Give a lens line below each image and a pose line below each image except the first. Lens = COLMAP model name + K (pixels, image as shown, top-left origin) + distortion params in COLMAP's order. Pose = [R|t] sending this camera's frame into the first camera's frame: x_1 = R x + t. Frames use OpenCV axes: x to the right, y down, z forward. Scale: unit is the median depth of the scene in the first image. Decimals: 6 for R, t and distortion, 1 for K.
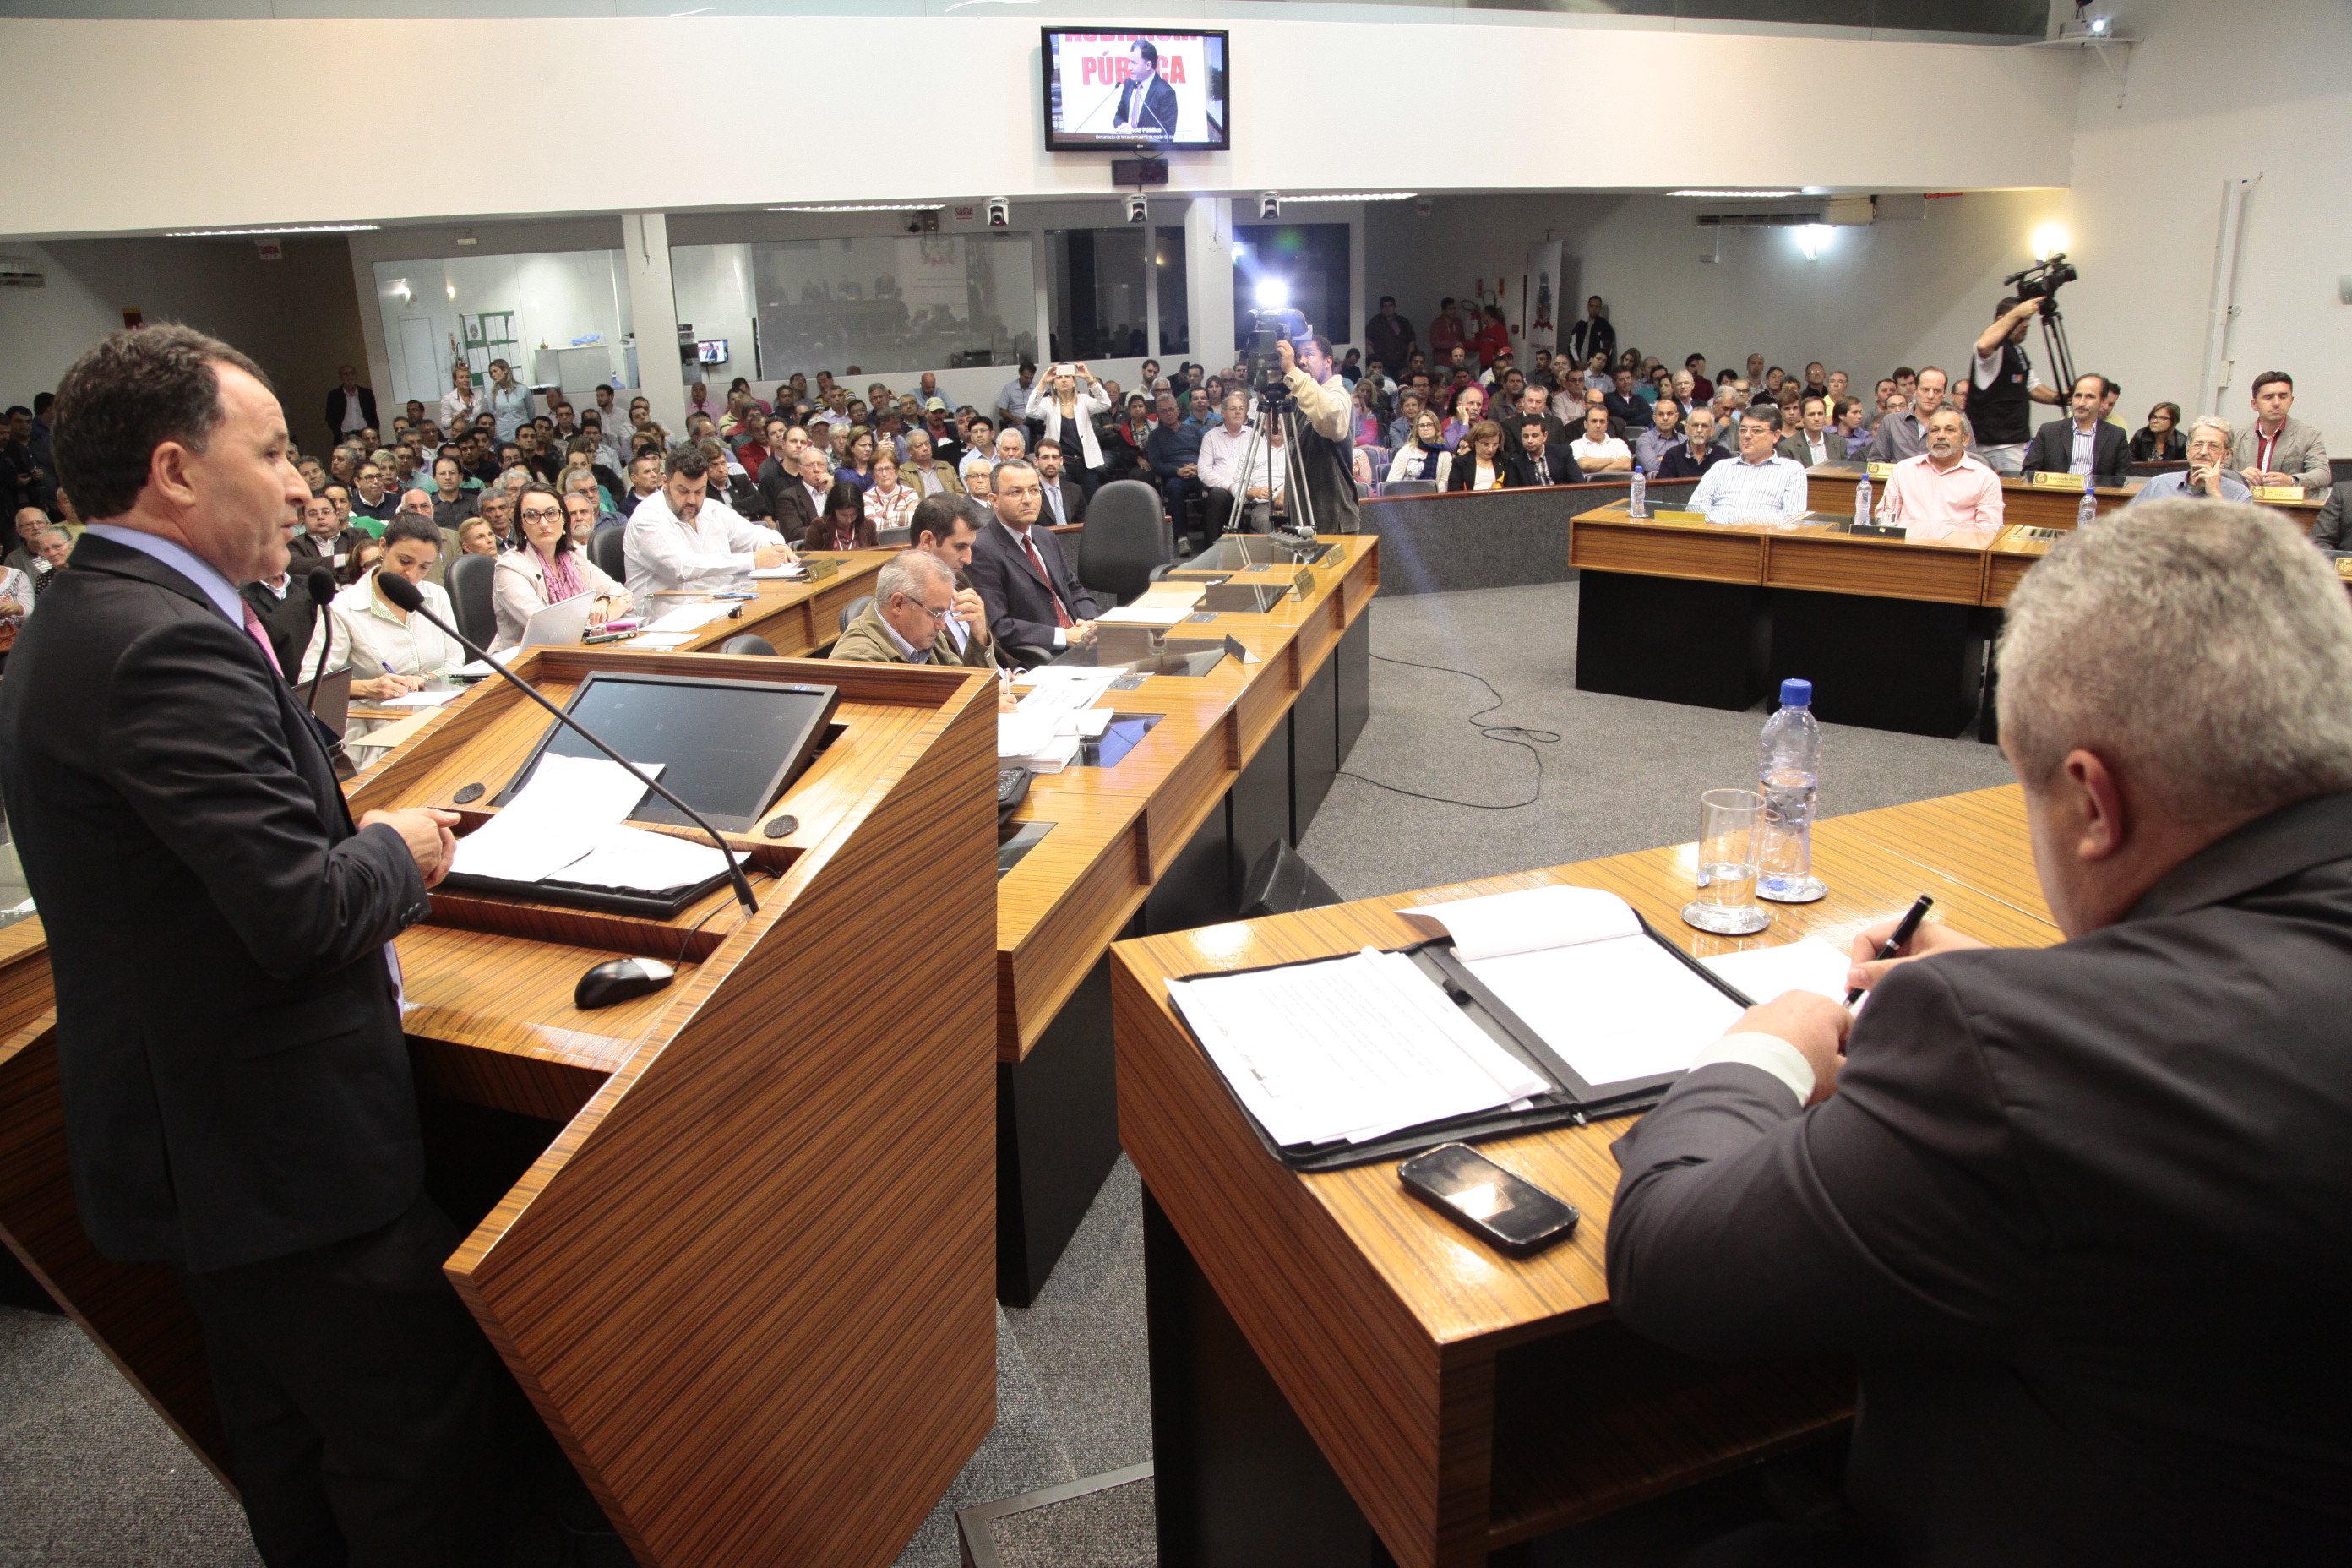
lens RADIAL K [[1639.8, 0, 1193.4], [0, 1639.8, 787.5], [0, 0, 1]] dist [-0.105320, 0.063409]
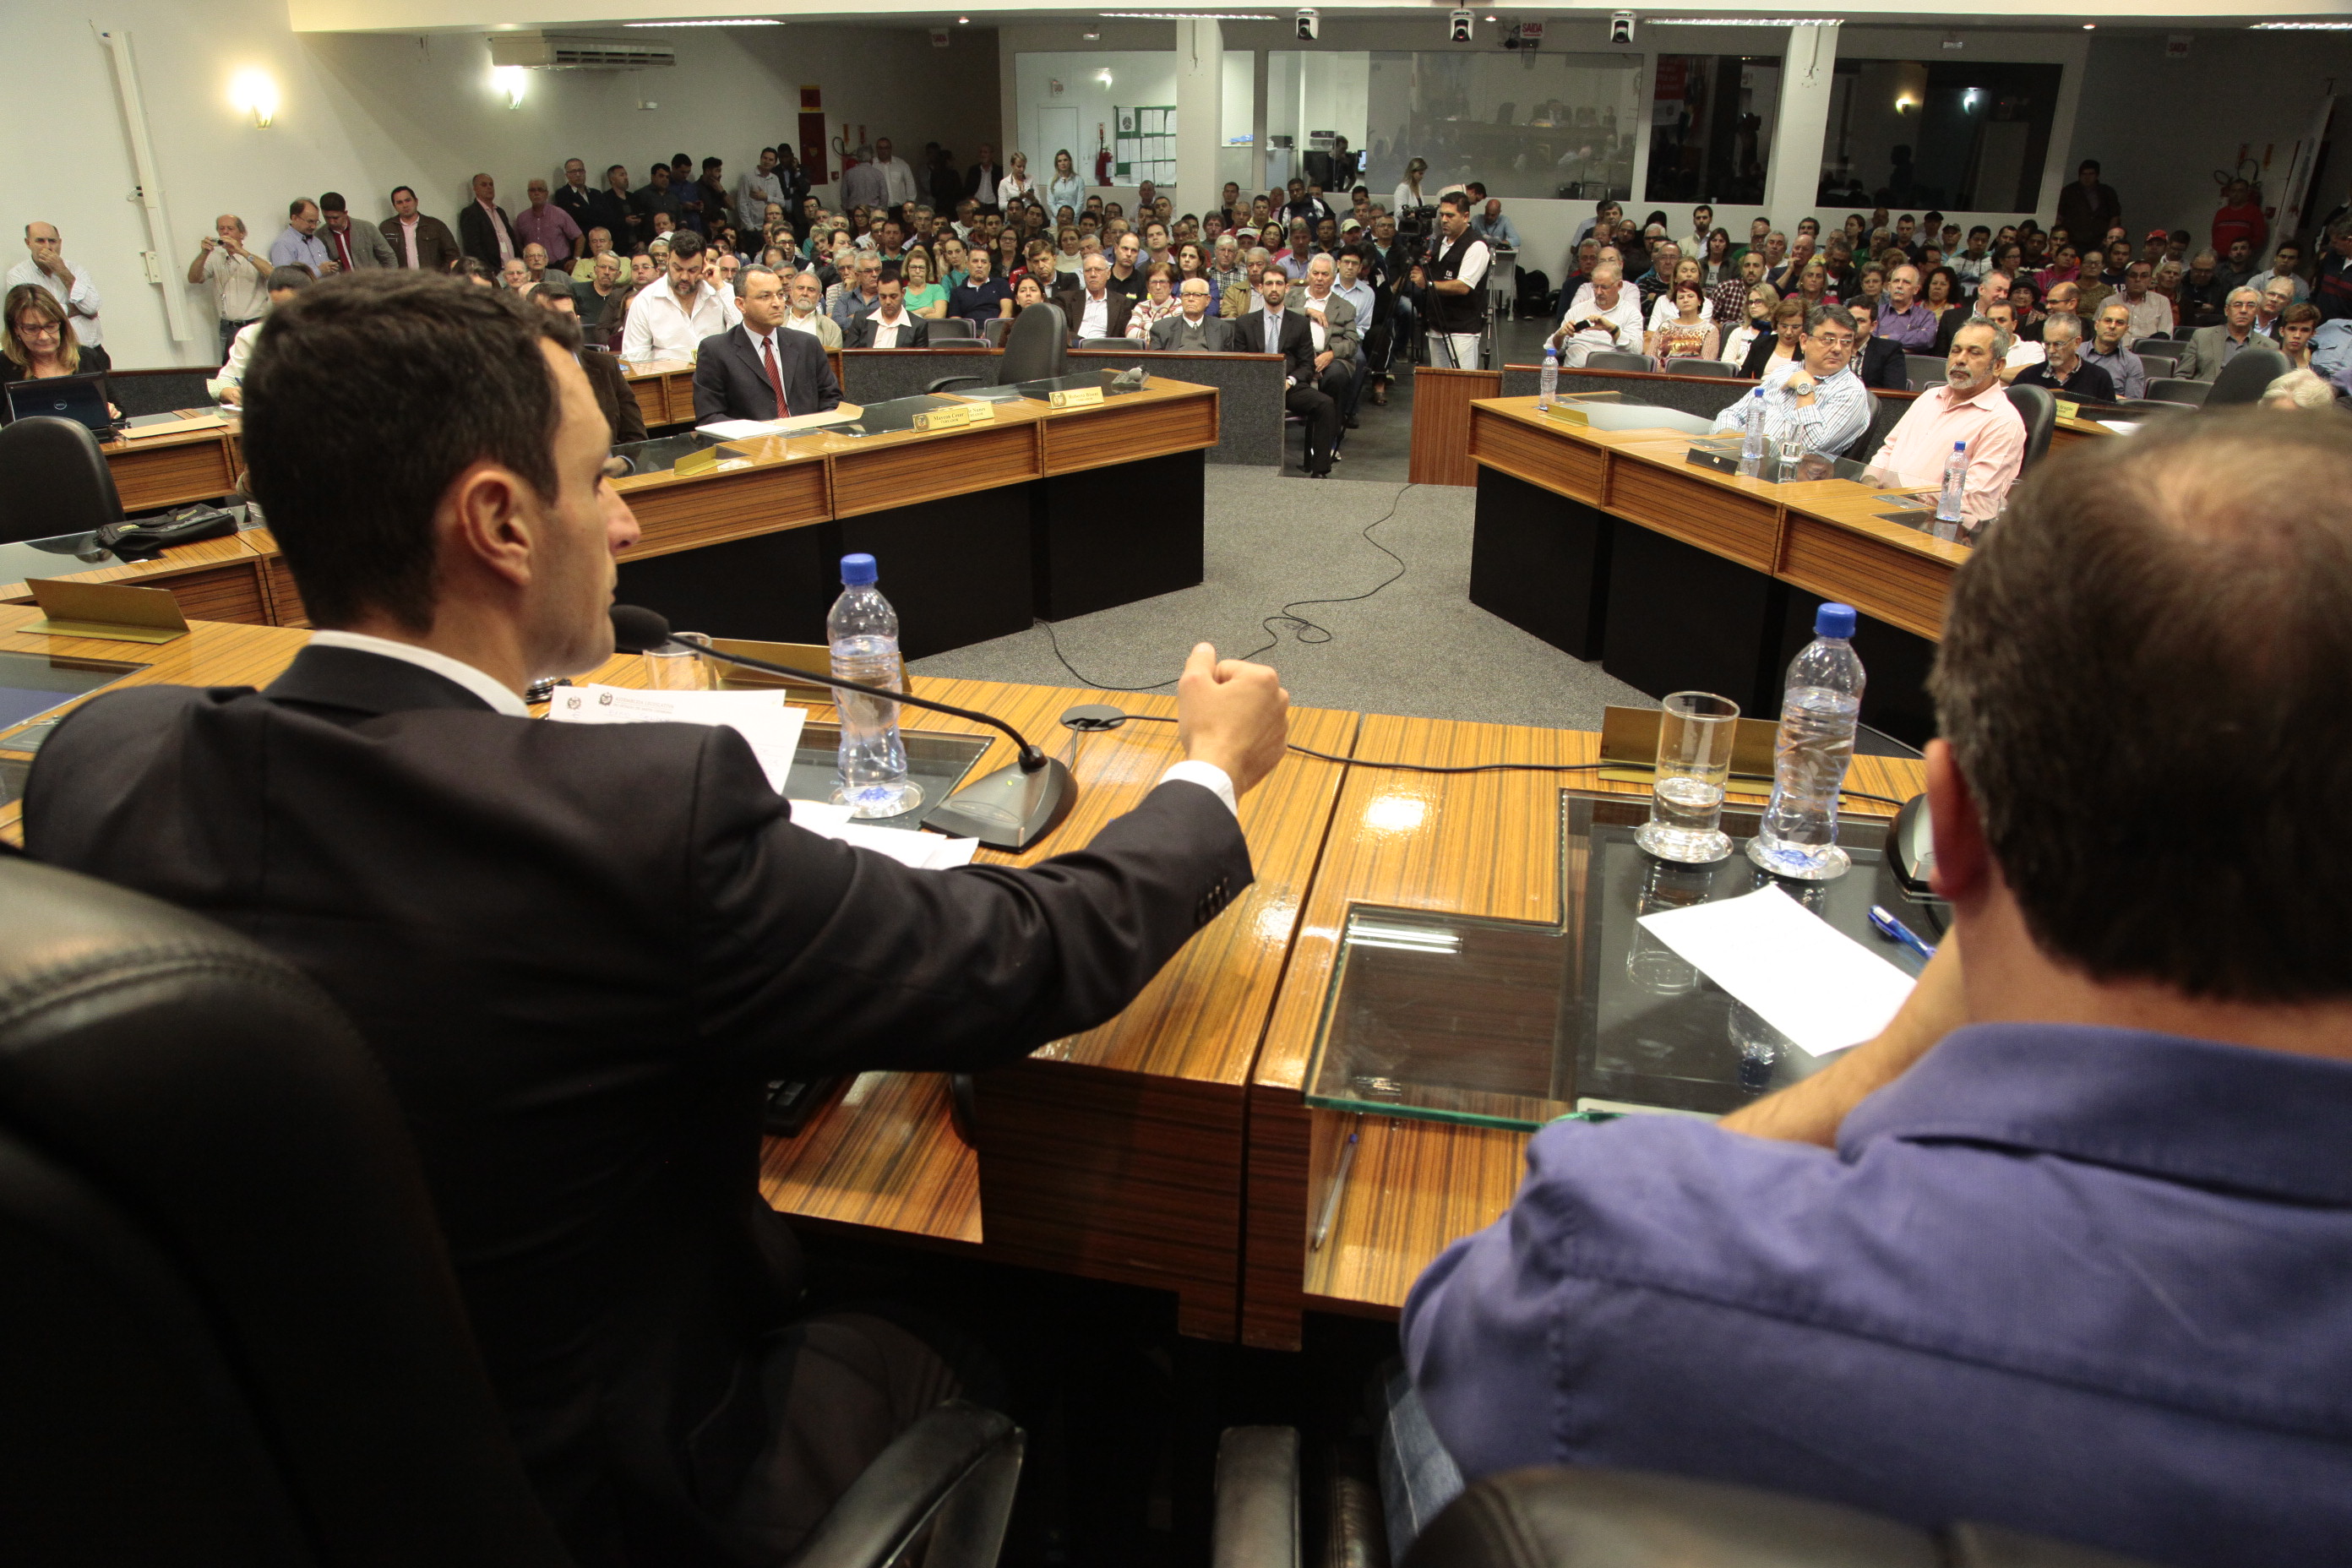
lens RADIAL K [[1639.8, 0, 1192.3], [0, 1639.8, 809.7], [0, 0, 1]] dist [-0.105320, 0.063409]
pose [[0.839270, 0.254876, -0.480275, 0.559795], [-0.198504, 0.965982, 0.165755, -0.067512], [0.506184, -0.043777, 0.861314, 0.167552]]
